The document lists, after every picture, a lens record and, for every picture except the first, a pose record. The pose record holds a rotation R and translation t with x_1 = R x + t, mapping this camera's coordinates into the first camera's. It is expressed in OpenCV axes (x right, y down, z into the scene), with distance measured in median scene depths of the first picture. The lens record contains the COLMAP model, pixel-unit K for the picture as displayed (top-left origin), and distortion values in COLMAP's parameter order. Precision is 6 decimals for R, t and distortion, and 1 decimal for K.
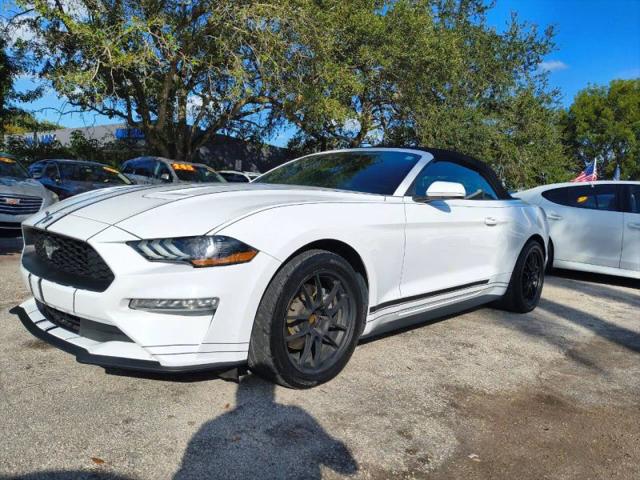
lens RADIAL K [[467.0, 0, 317.6], [0, 467.0, 246.0], [0, 0, 1]] dist [0.034498, -0.050767]
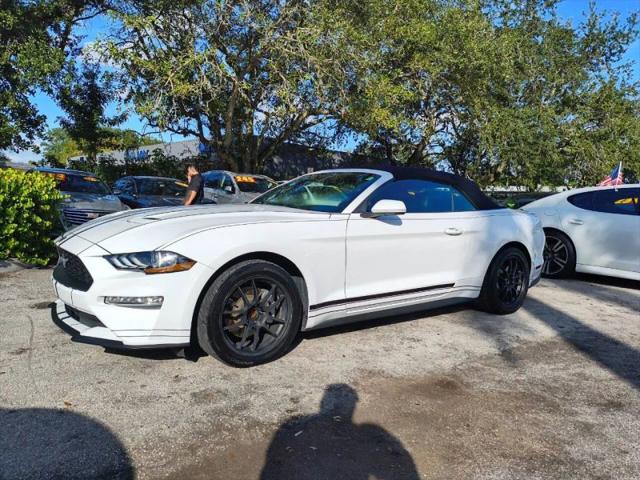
lens RADIAL K [[467.0, 0, 326.8], [0, 467.0, 250.2], [0, 0, 1]] dist [0.034498, -0.050767]
pose [[0.986742, -0.008061, -0.162095, 0.248842], [0.008422, 0.999963, 0.001540, -0.011696], [0.162077, -0.002885, 0.986774, -0.143176]]
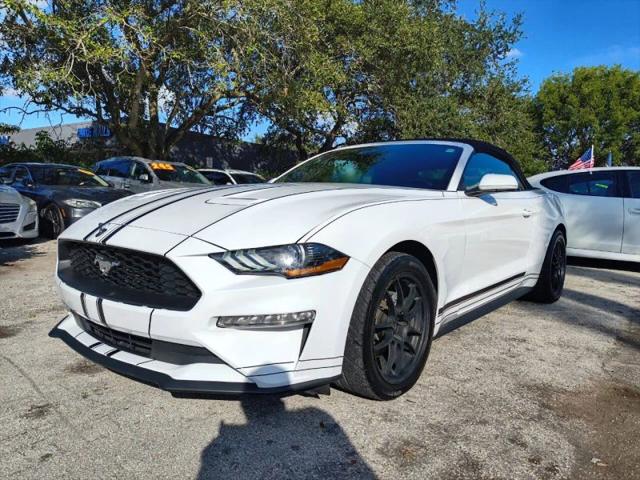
lens RADIAL K [[467.0, 0, 321.1], [0, 467.0, 258.3], [0, 0, 1]] dist [0.034498, -0.050767]
pose [[0.996375, -0.045879, 0.071643, -0.133691], [0.043194, 0.998321, 0.038598, -0.013525], [-0.073293, -0.035364, 0.996683, 0.046161]]
